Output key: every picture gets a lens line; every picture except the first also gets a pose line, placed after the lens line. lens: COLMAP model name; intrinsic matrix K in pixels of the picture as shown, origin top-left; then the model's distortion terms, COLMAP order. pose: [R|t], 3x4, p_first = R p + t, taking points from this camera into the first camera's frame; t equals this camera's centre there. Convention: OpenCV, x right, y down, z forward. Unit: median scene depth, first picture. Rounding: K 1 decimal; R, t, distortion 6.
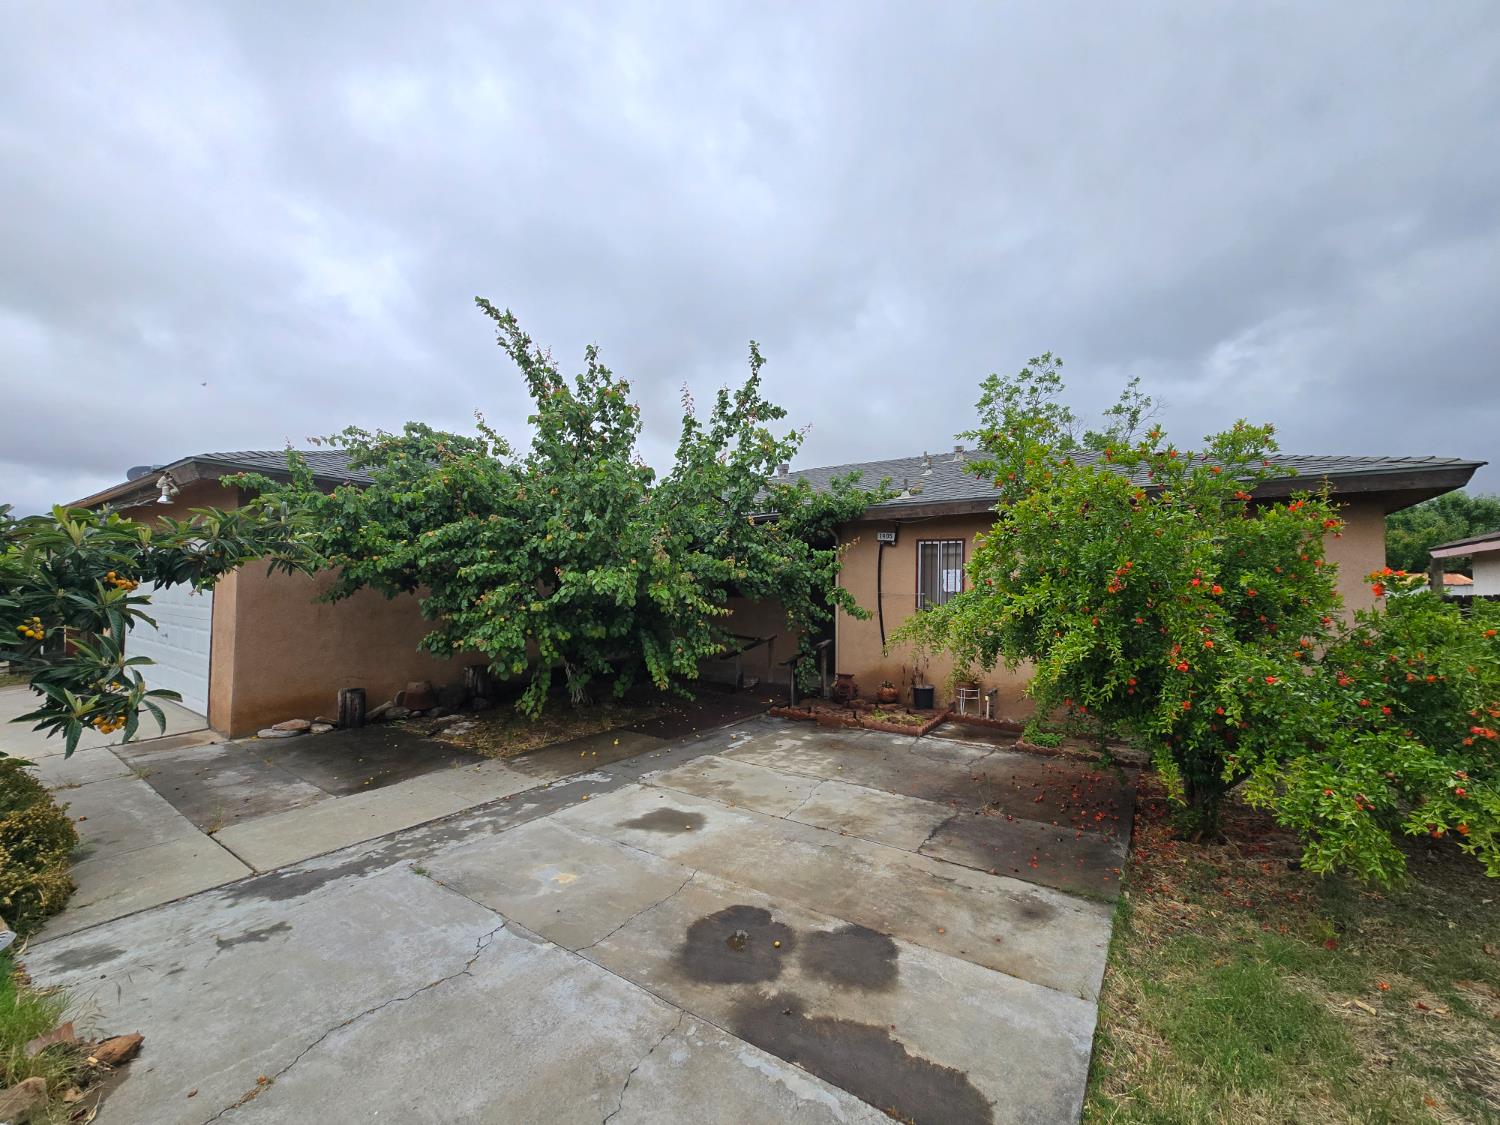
lens RADIAL K [[605.9, 0, 750.0], [0, 605.9, 562.5], [0, 0, 1]] dist [-0.001206, 0.000057]
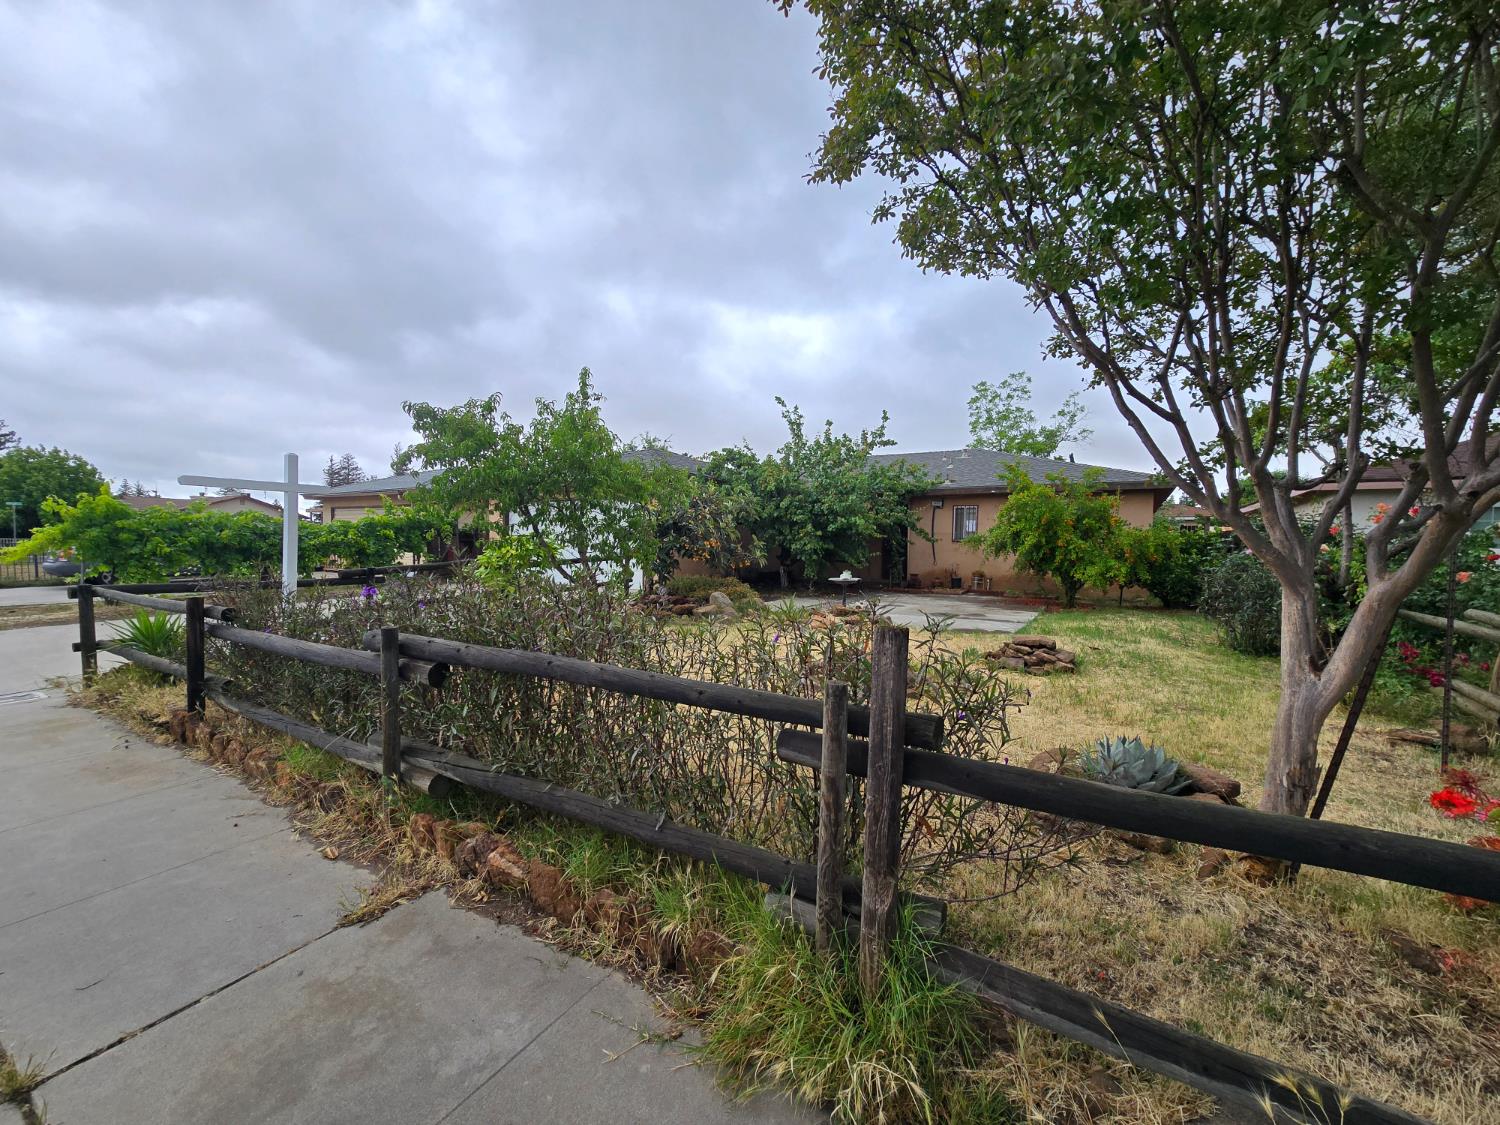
lens RADIAL K [[605.9, 0, 750.0], [0, 605.9, 562.5], [0, 0, 1]] dist [-0.001206, 0.000057]
pose [[0.998423, -0.016644, 0.053608, -0.528956], [0.012346, 0.996756, 0.079533, -0.010252], [-0.054758, -0.078746, 0.995390, -0.999229]]
